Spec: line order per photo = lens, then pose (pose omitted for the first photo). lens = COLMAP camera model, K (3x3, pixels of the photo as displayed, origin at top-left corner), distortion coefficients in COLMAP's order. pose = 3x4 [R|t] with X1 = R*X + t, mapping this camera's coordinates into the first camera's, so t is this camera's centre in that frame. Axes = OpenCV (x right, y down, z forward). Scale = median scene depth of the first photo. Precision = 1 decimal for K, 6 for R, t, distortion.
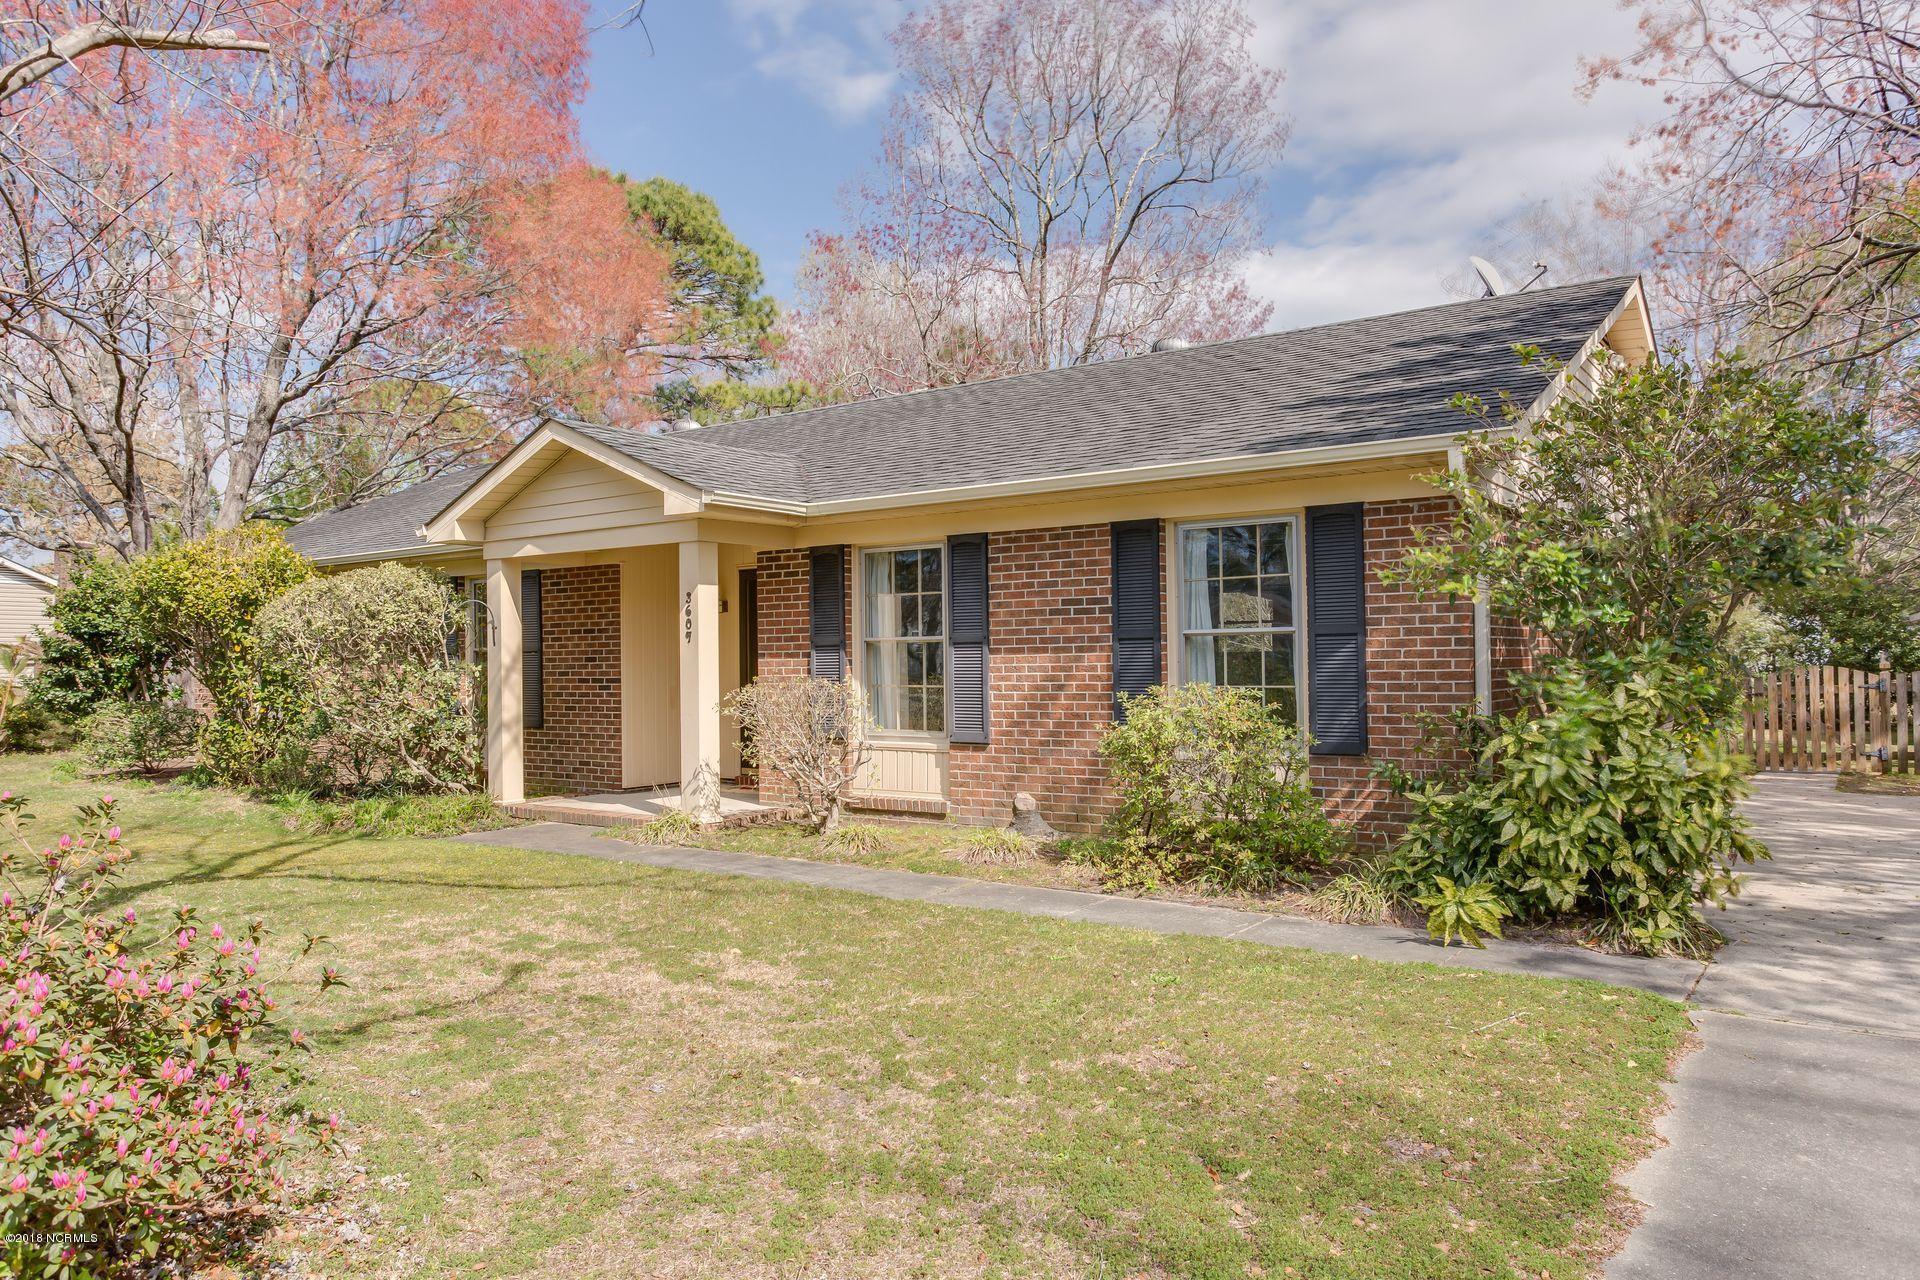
lens RADIAL K [[1376.0, 0, 967.5], [0, 1376.0, 686.3], [0, 0, 1]] dist [-0.031515, 0.104000]
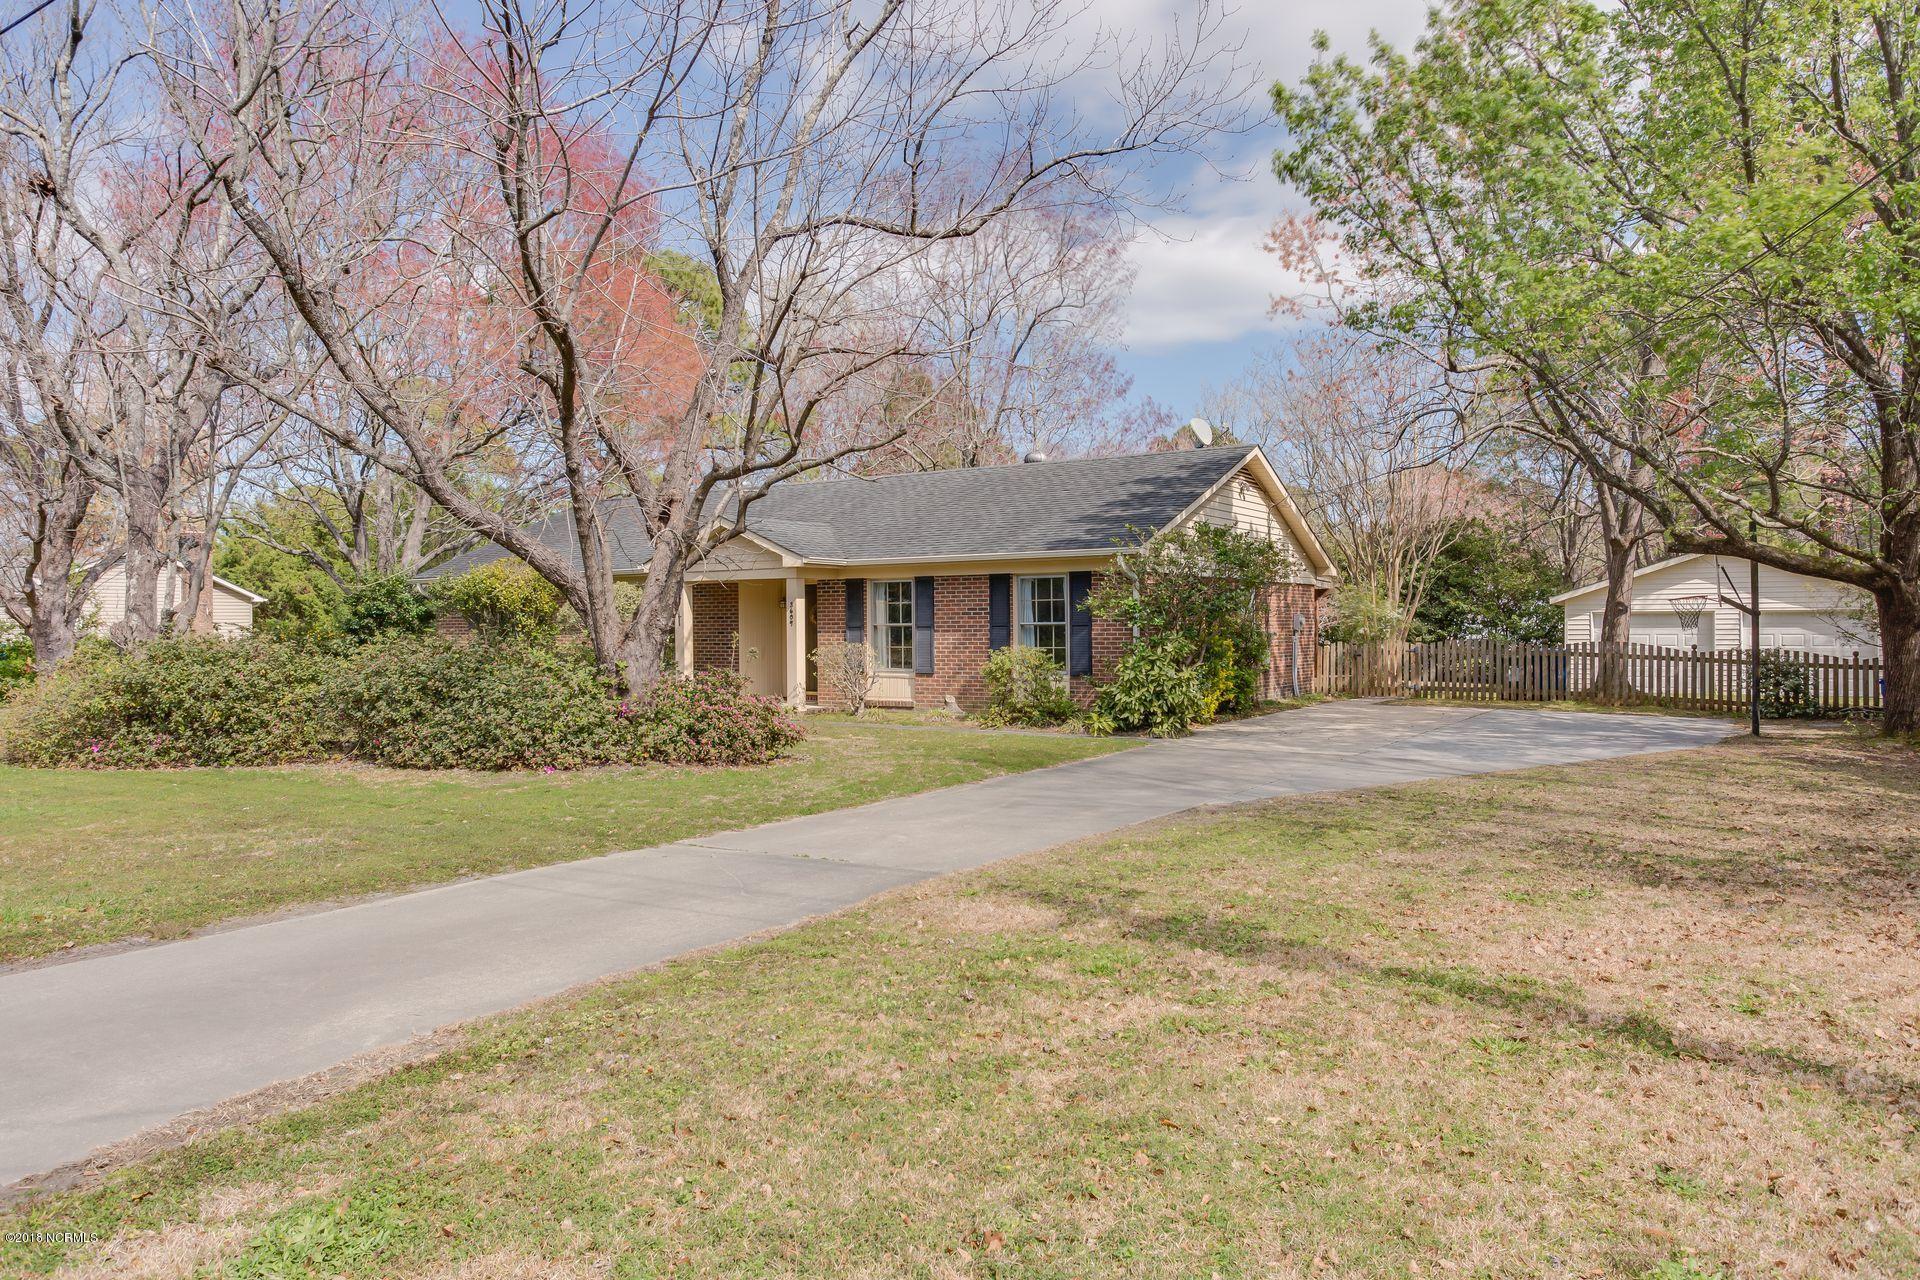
lens RADIAL K [[1376.0, 0, 967.5], [0, 1376.0, 686.3], [0, 0, 1]] dist [-0.031515, 0.104000]
pose [[0.998917, 0.002949, 0.046428, -0.031024], [-0.004089, 0.999692, 0.024484, 0.008235], [-0.046342, -0.024648, 0.998622, -1.126619]]
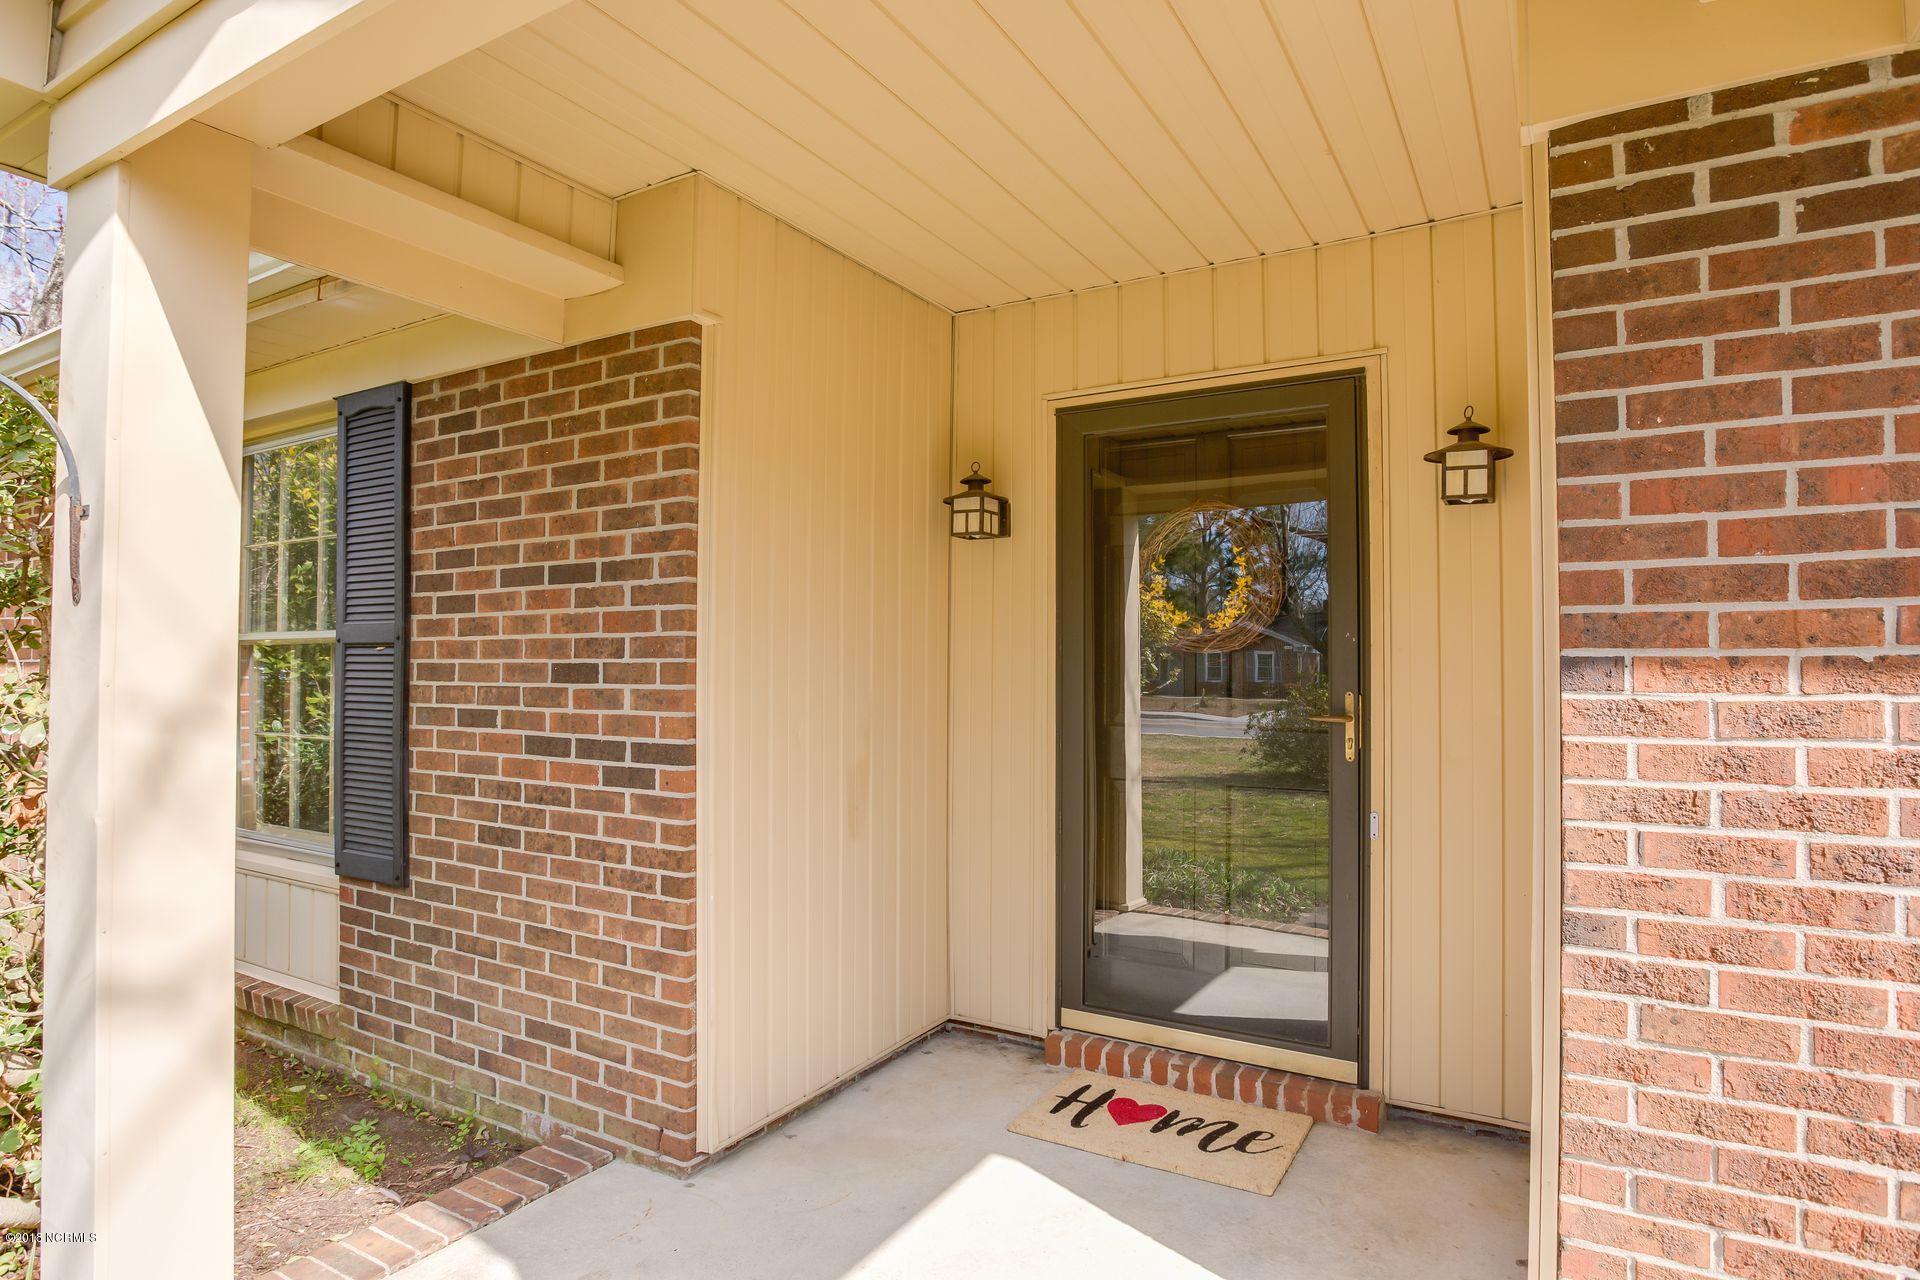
lens RADIAL K [[1012.0, 0, 956.3], [0, 1012.0, 659.8], [0, 0, 1]] dist [-0.018038, 0.002571]
pose [[0.991619, 0.012261, 0.128610, -0.275523], [-0.009324, 0.999682, -0.023410, -0.022317], [-0.128857, 0.022014, 0.991419, 0.966609]]
